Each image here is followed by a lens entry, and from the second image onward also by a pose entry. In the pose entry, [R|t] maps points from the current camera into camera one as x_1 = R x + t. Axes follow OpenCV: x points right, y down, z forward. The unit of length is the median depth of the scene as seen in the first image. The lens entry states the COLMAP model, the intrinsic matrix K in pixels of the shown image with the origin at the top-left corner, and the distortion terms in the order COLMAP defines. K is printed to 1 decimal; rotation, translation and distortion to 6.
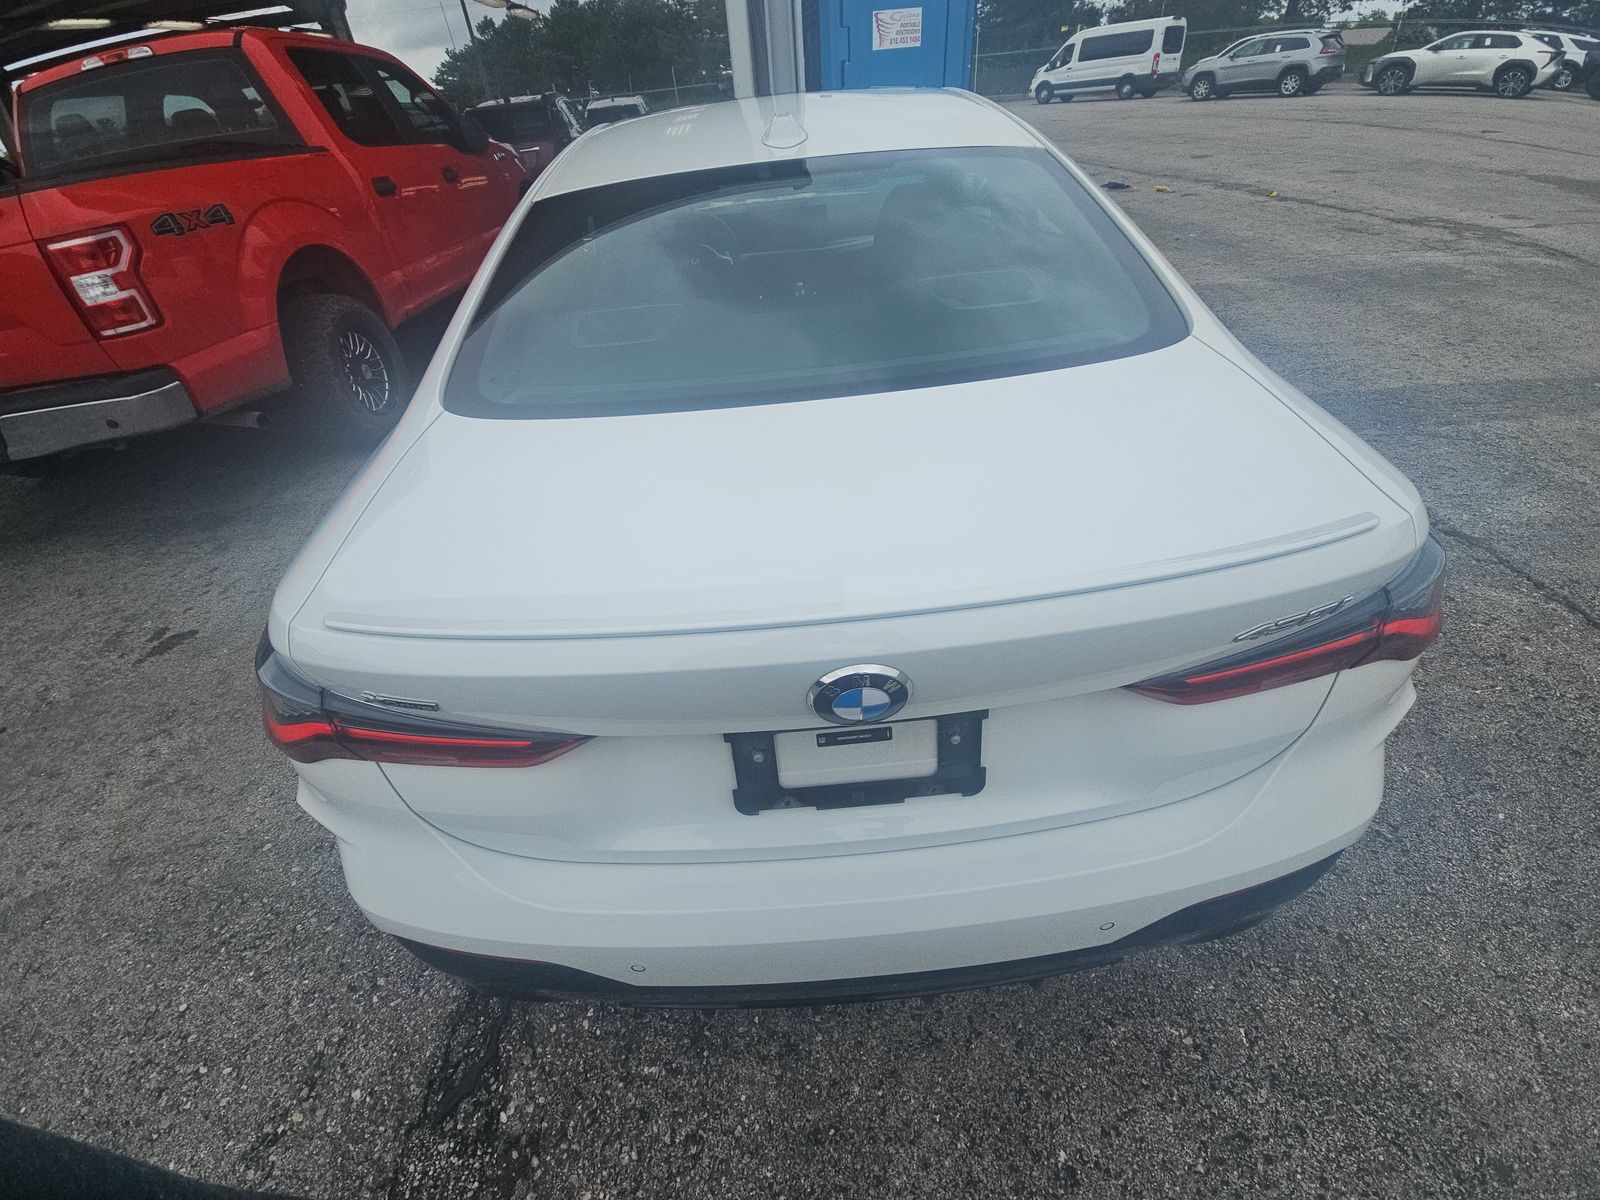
lens RADIAL K [[637.4, 0, 800.0], [0, 637.4, 600.0], [0, 0, 1]] dist [0.041085, -0.024576]
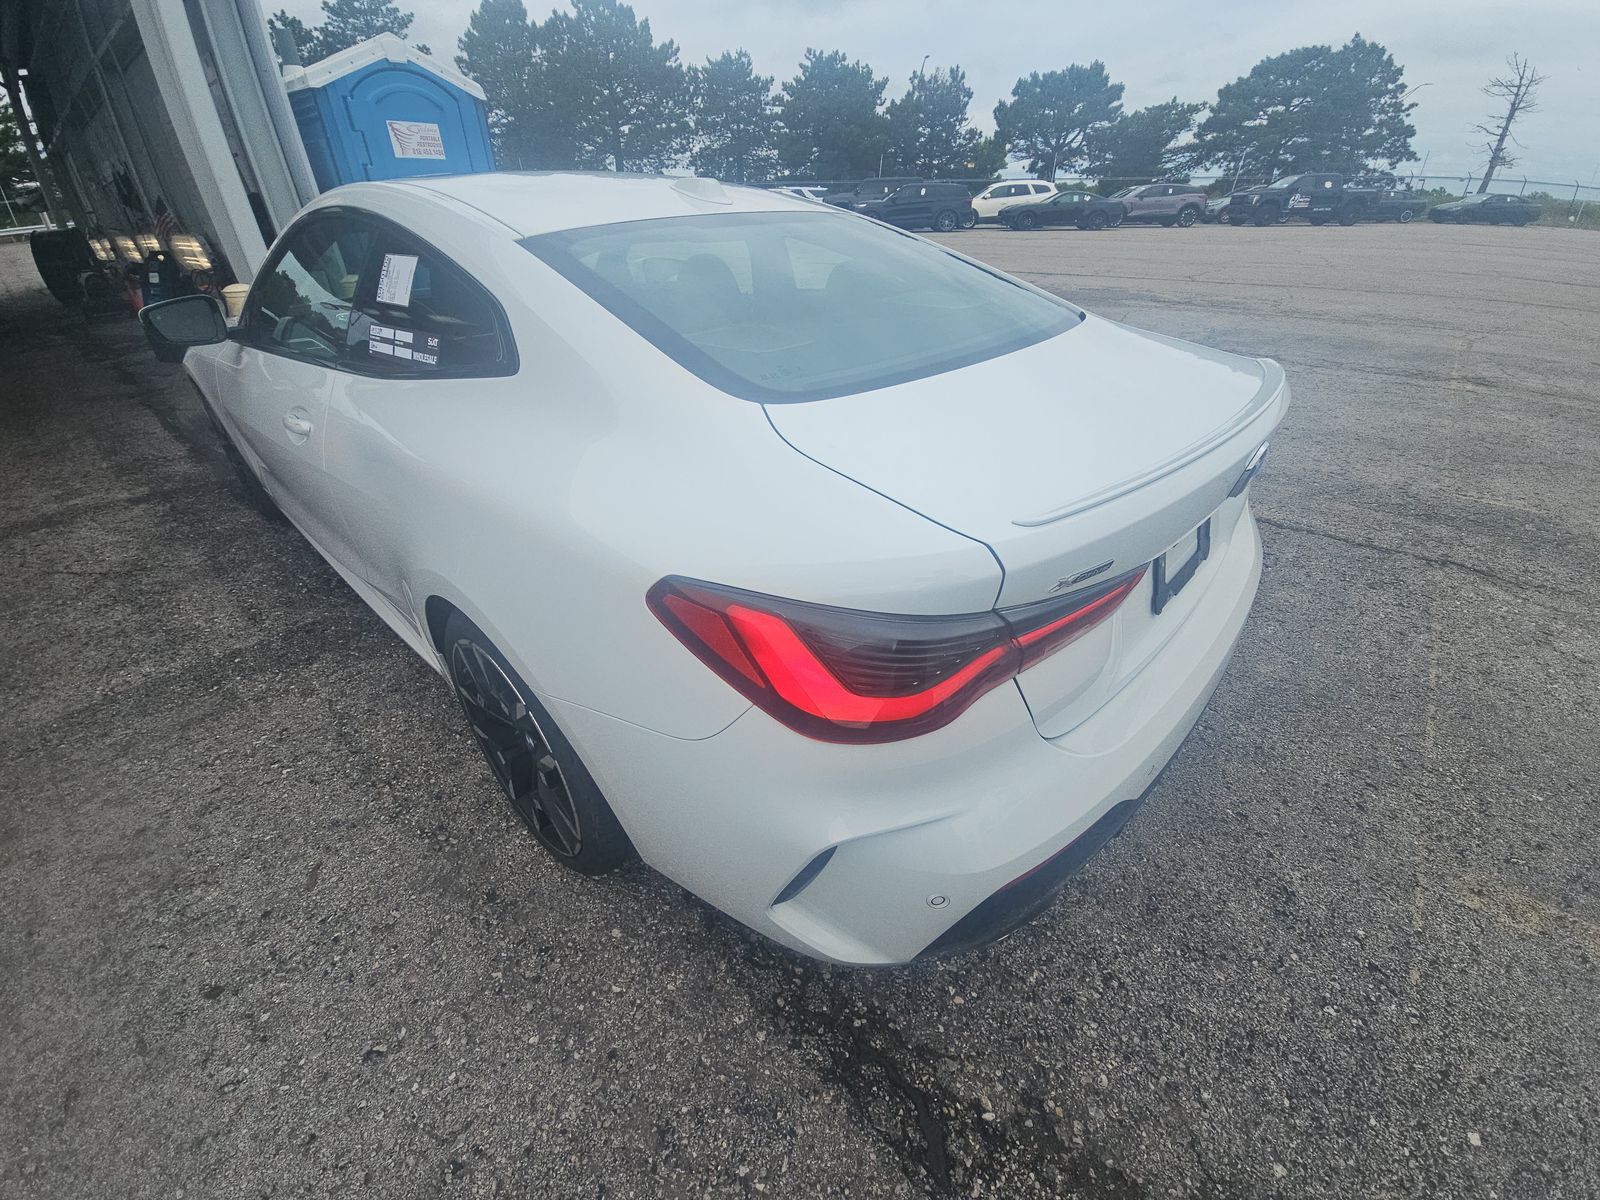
lens RADIAL K [[645.0, 0, 786.2], [0, 645.0, 615.0], [0, 0, 1]] dist [0.035091, -0.023402]
pose [[0.718561, -0.315562, 0.619751, -1.024748], [0.397129, 0.917737, 0.006844, 0.004418], [-0.570928, 0.241204, 0.784769, 0.244865]]
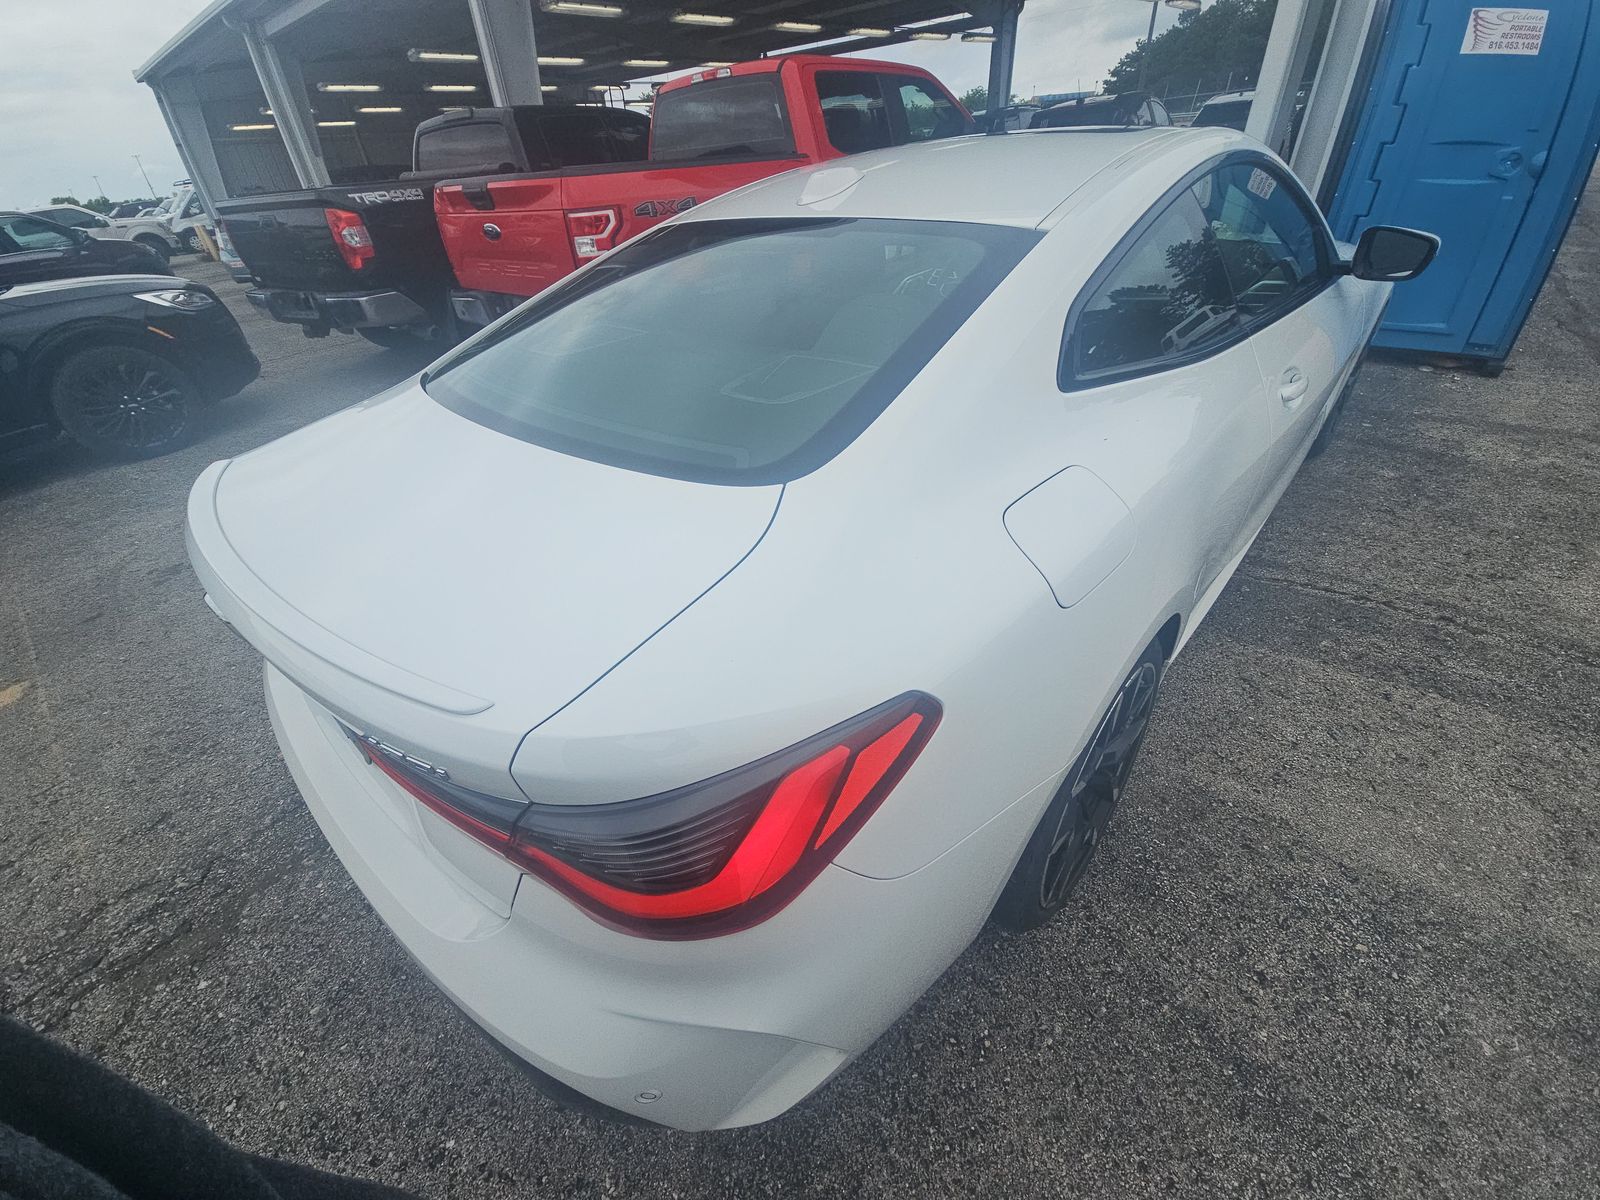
lens RADIAL K [[652.1, 0, 799.8], [0, 652.1, 594.5], [0, 0, 1]] dist [0.055768, -0.031357]
pose [[0.703777, 0.418019, -0.574420, 0.949908], [-0.423193, 0.896130, 0.133640, -0.317143], [0.570619, 0.149037, 0.807578, 0.263171]]
